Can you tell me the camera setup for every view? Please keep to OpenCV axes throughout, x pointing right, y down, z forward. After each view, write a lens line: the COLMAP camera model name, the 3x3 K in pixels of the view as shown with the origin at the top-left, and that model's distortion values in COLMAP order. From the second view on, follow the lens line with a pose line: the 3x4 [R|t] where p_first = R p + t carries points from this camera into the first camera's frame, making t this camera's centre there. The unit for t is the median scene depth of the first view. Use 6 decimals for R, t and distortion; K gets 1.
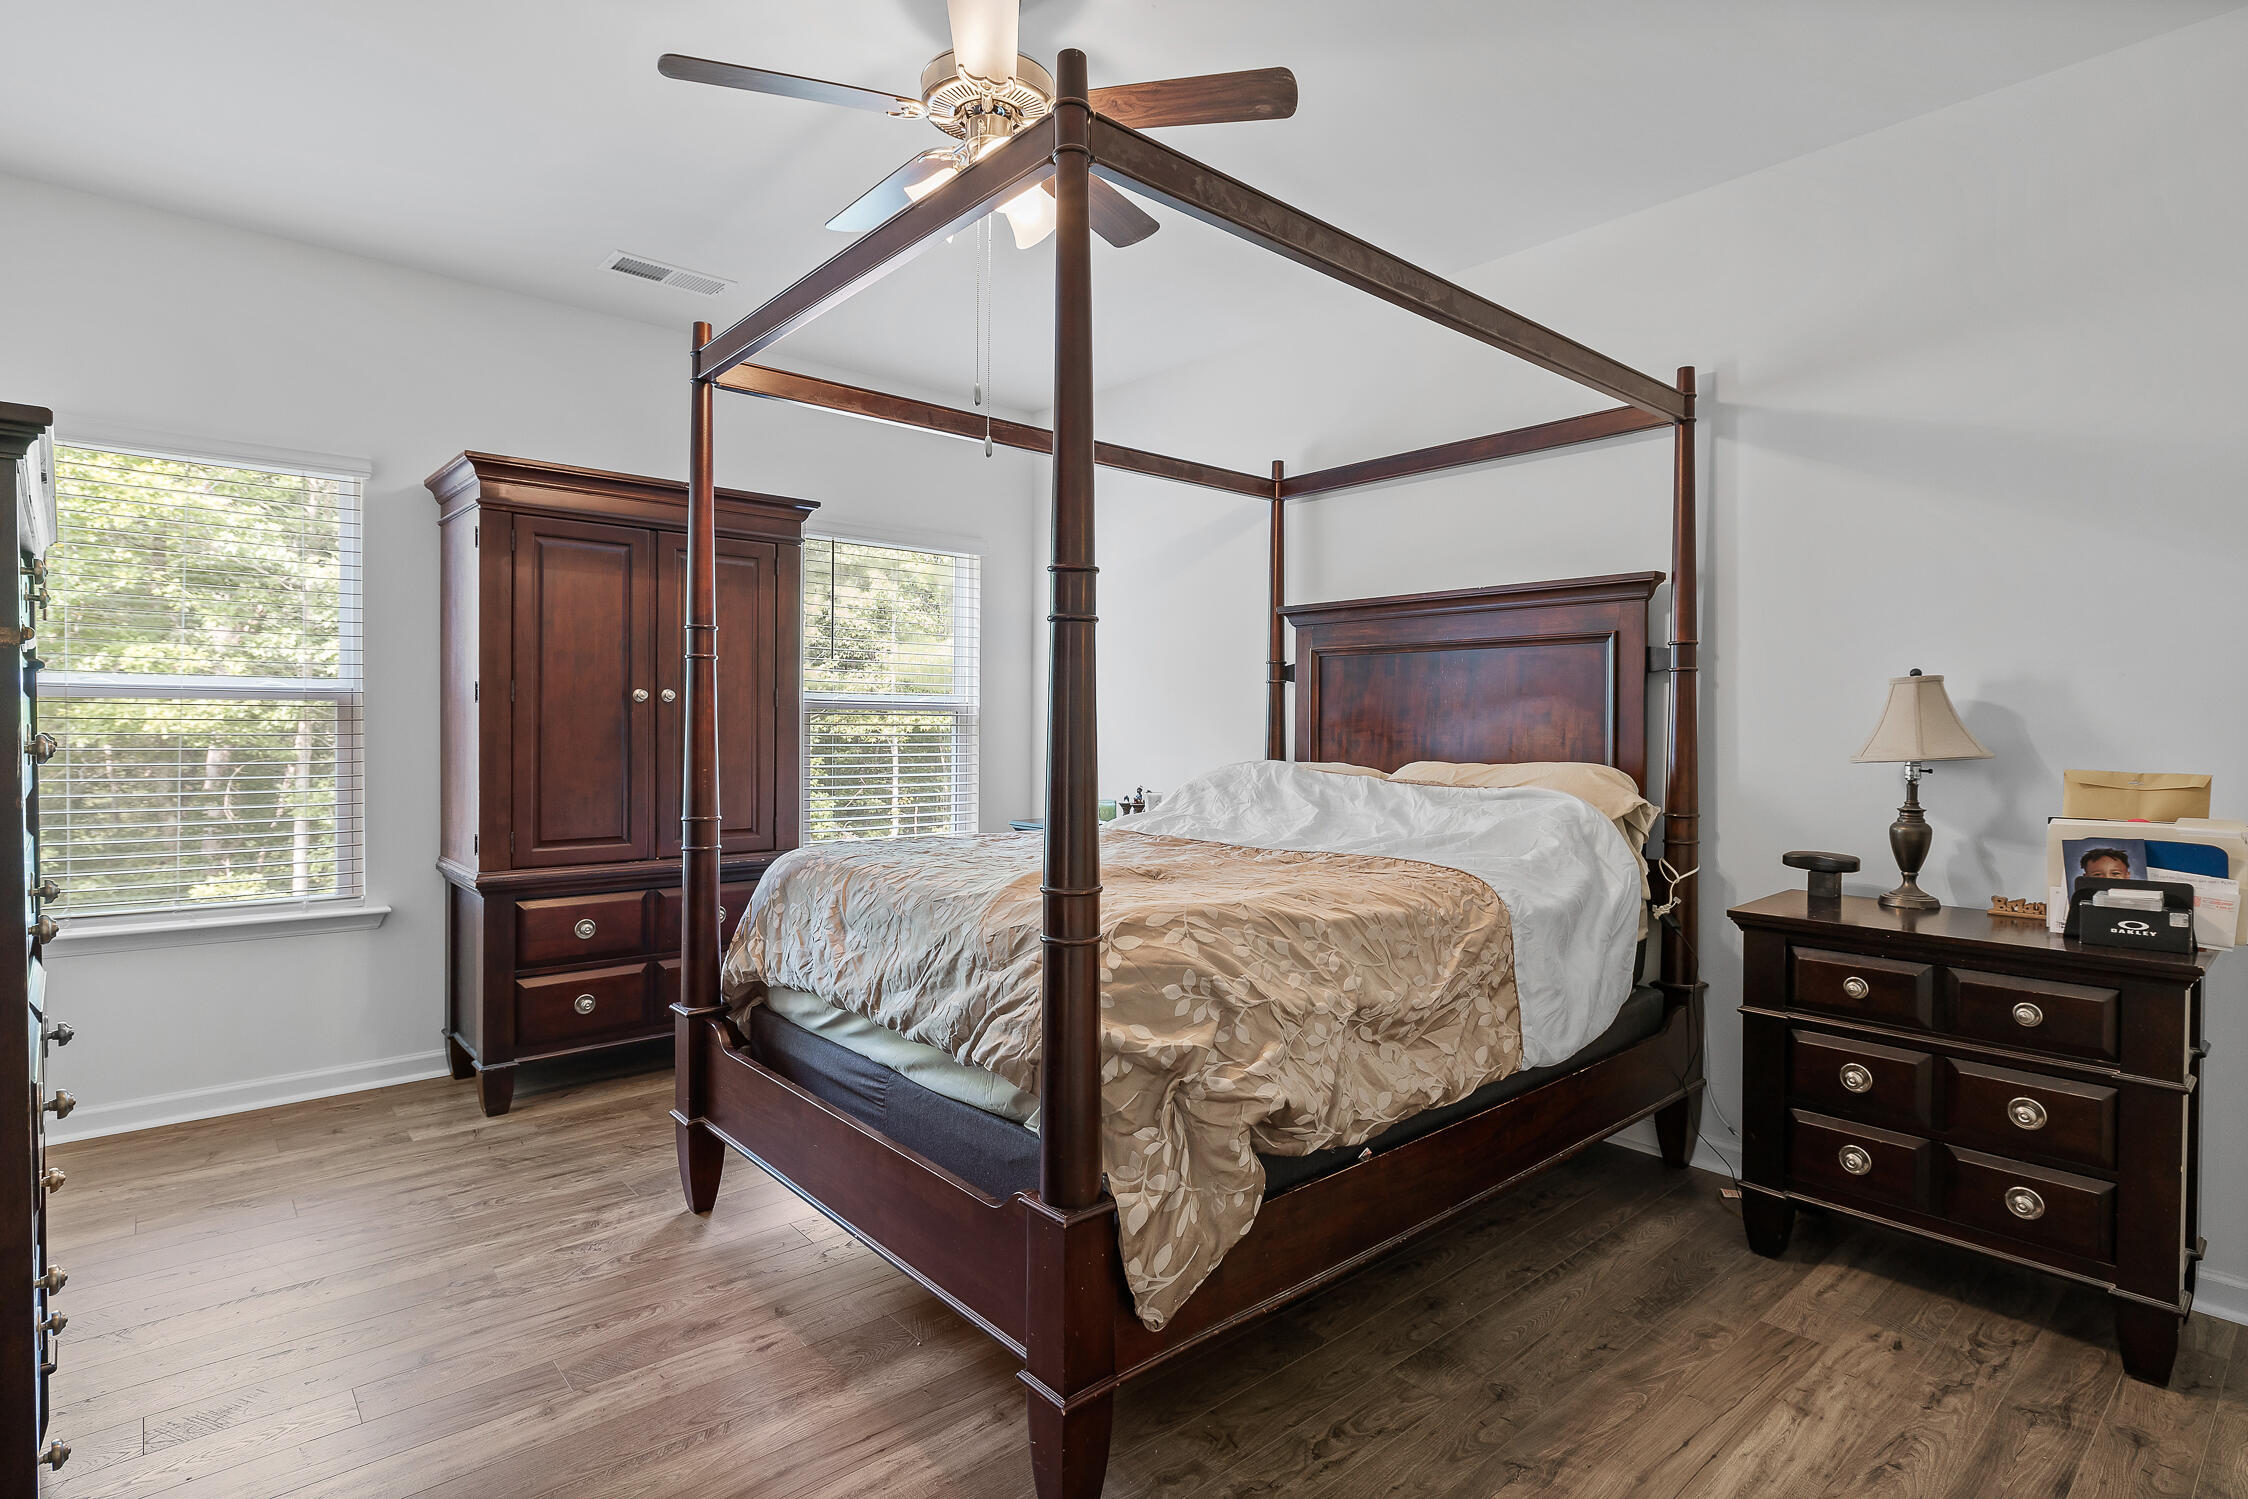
lens RADIAL K [[1140.6, 0, 1124.0], [0, 1140.6, 749.5], [0, 0, 1]] dist [0.002386, 0.000580]
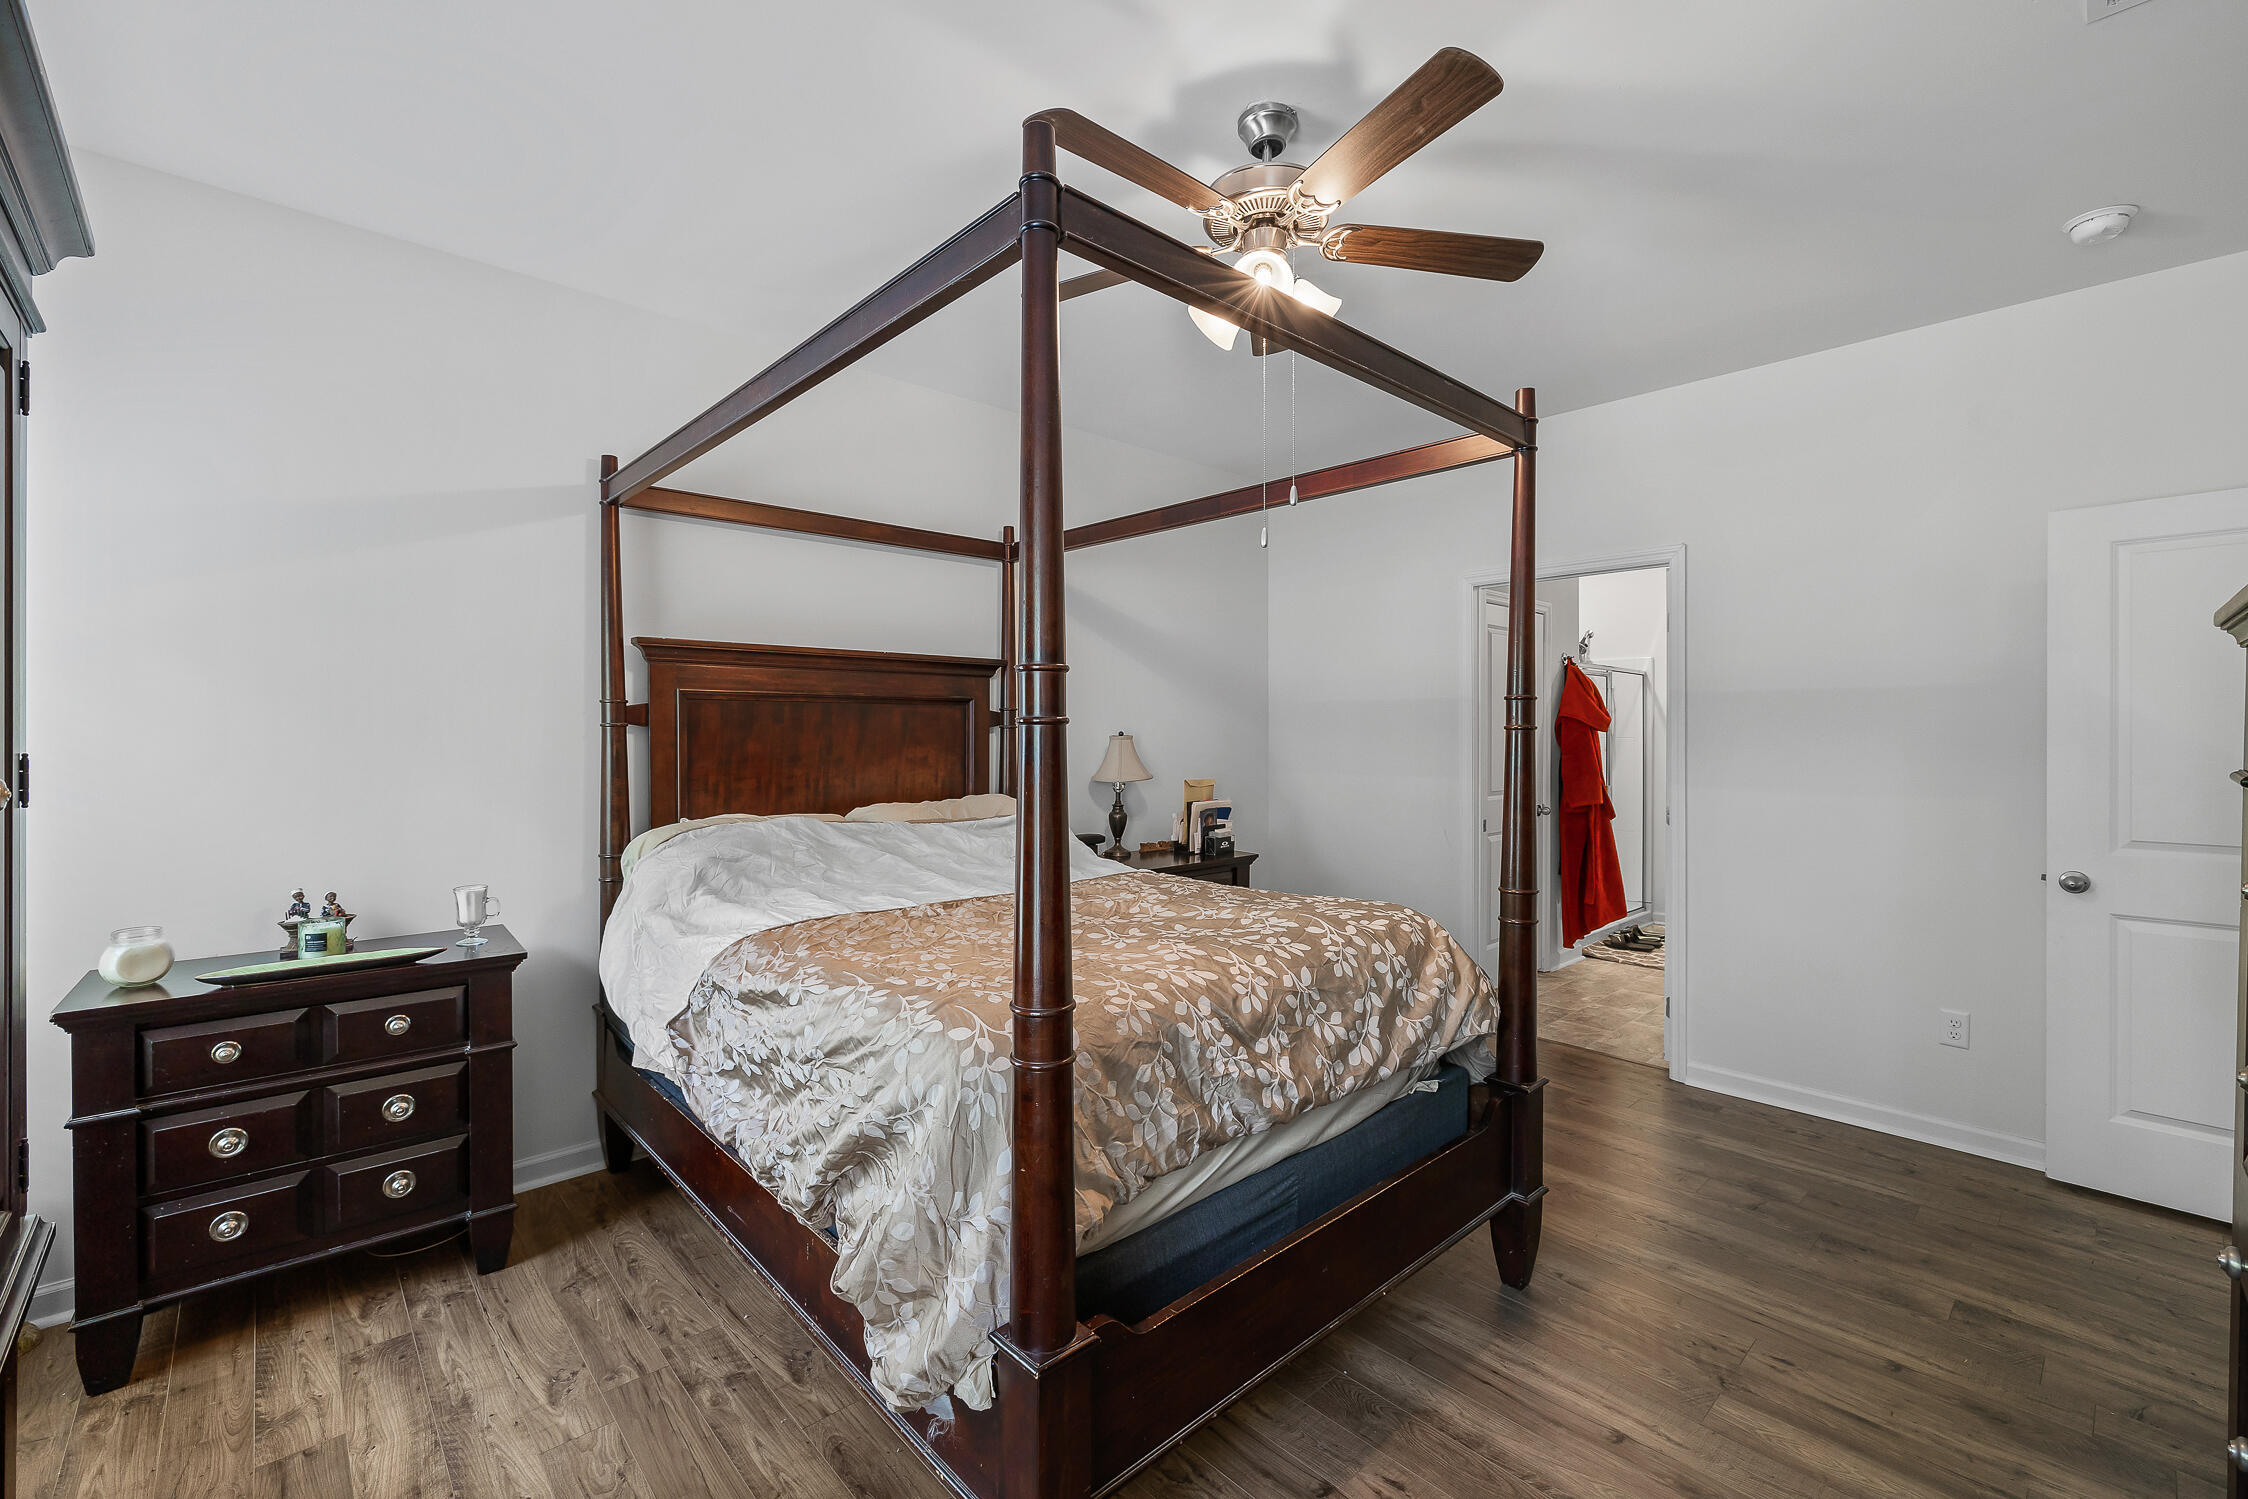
lens RADIAL K [[947.8, 0, 1117.0], [0, 947.8, 732.3], [0, 0, 1]] dist [-0.021871, -0.000119]
pose [[-0.015470, 0.029237, 0.999453, -0.563019], [0.054686, 0.998101, -0.028351, -0.015338], [-0.998384, 0.054218, -0.017039, 0.652593]]
